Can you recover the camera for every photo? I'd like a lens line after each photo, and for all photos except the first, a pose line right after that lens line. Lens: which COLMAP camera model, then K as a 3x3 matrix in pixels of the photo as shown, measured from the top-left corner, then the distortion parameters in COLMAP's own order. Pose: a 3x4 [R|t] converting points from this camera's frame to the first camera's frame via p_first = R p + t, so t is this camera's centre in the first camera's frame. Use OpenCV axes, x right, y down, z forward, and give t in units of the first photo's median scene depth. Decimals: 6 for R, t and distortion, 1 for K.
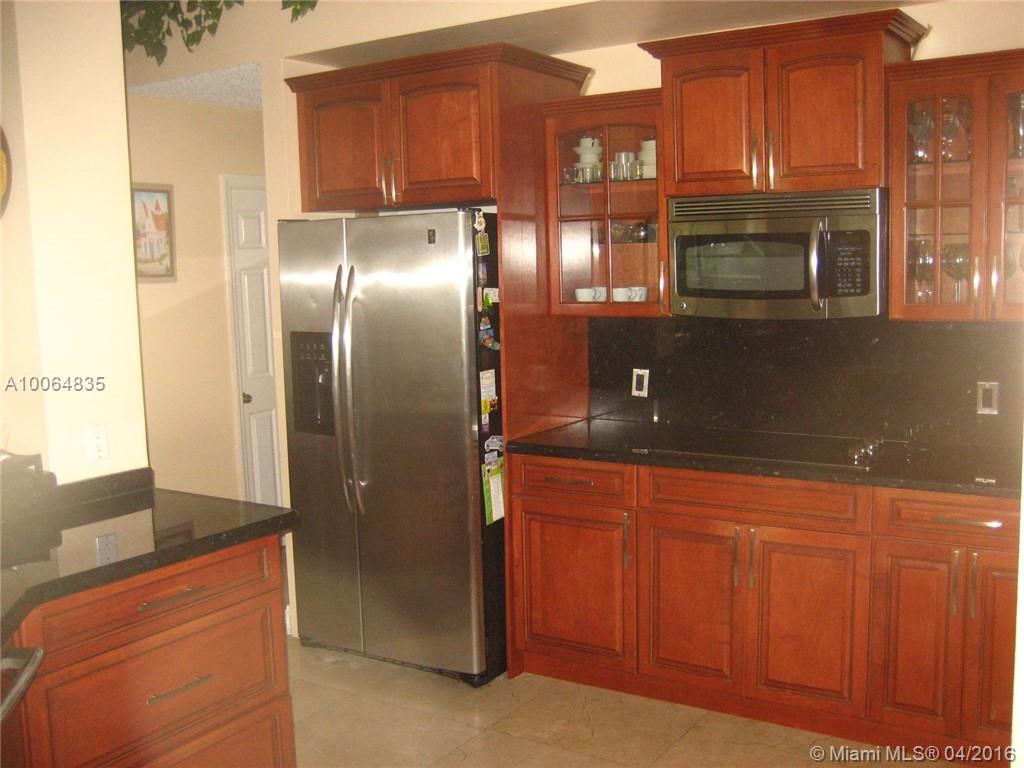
lens RADIAL K [[1057.2, 0, 527.3], [0, 1057.2, 387.0], [0, 0, 1]] dist [-0.143328, 0.158660]
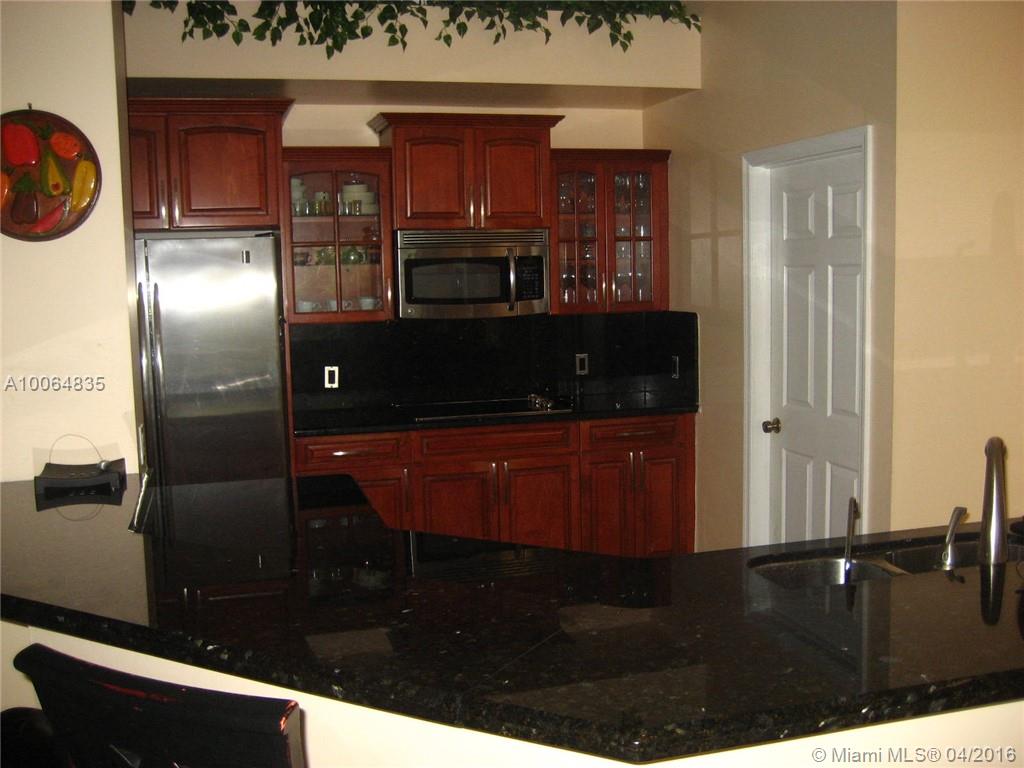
lens RADIAL K [[1057.2, 0, 527.3], [0, 1057.2, 387.0], [0, 0, 1]] dist [-0.143328, 0.158660]
pose [[0.667785, -0.072583, 0.740807, -0.757423], [0.095361, 0.995376, 0.011563, 0.017691], [-0.738220, 0.062922, 0.671619, -0.003858]]
